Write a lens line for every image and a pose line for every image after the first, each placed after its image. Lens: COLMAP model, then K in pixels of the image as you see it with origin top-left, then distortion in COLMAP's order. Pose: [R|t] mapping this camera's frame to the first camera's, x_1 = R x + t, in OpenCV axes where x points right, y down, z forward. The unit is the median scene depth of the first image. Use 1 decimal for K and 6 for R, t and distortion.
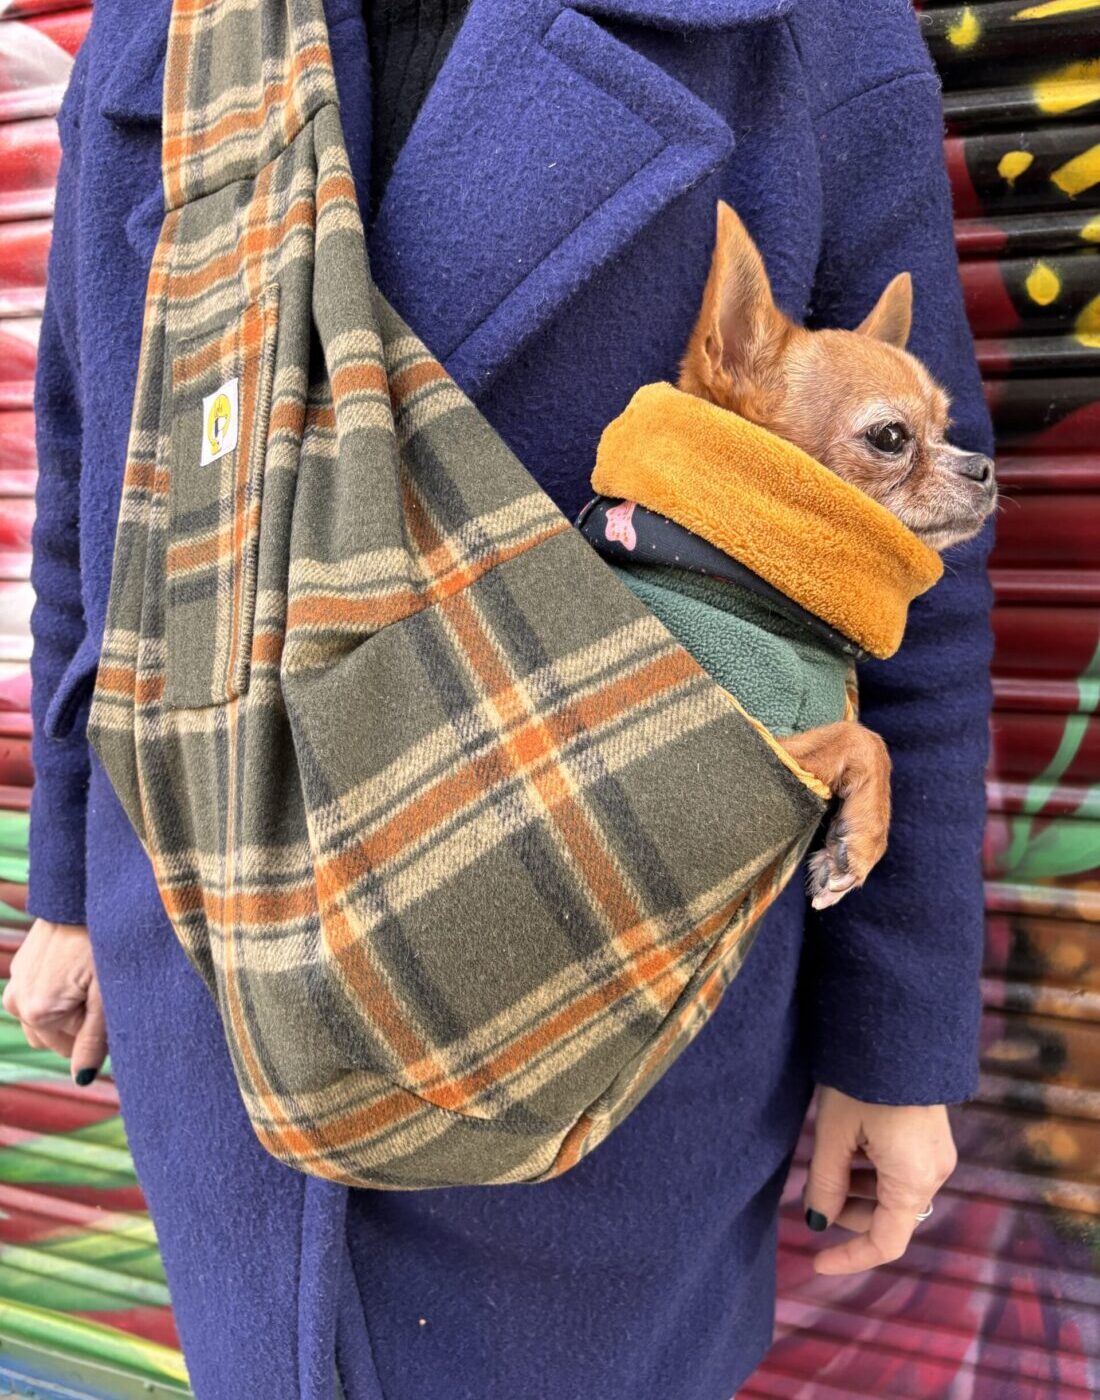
lens RADIAL K [[2228.4, 0, 499.6], [0, 2228.4, 695.4], [0, 0, 1]] dist [0.016865, 2.689699]
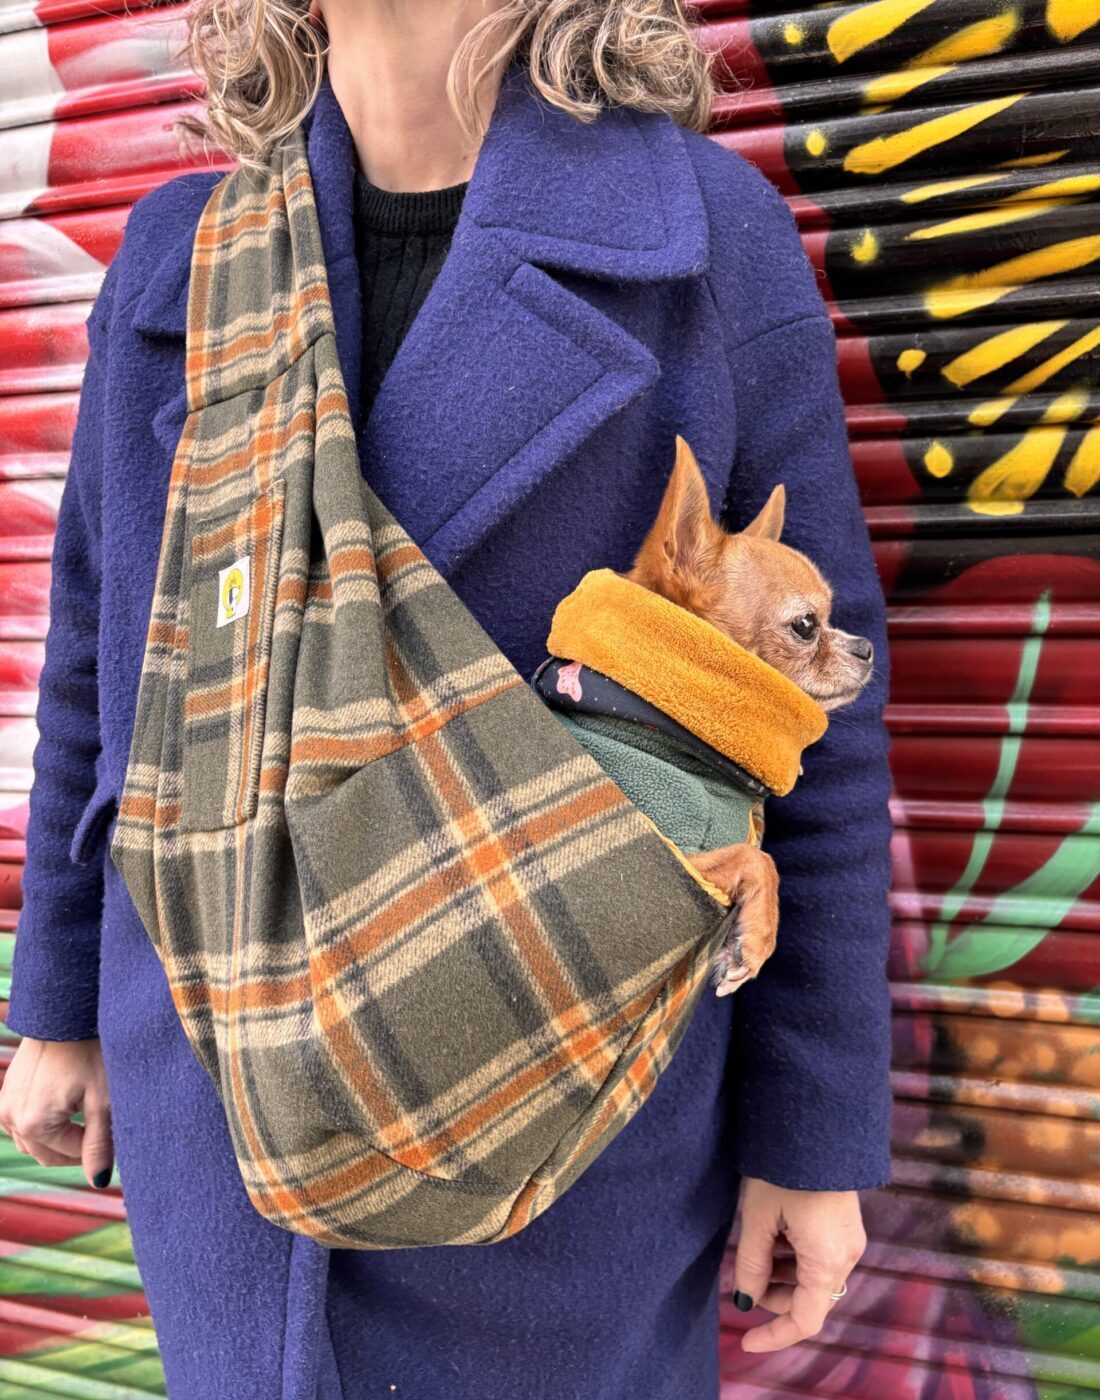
lens RADIAL K [[2429.2, 0, 542.6], [0, 2429.2, 666.7], [0, 0, 1]] dist [0.555607, -0.306404]
pose [[0.999692, 0.009424, 0.022942, 0.011512], [-0.007770, 0.997436, -0.071135, 0.010974], [-0.023553, 0.070935, 0.997203, -0.332358]]
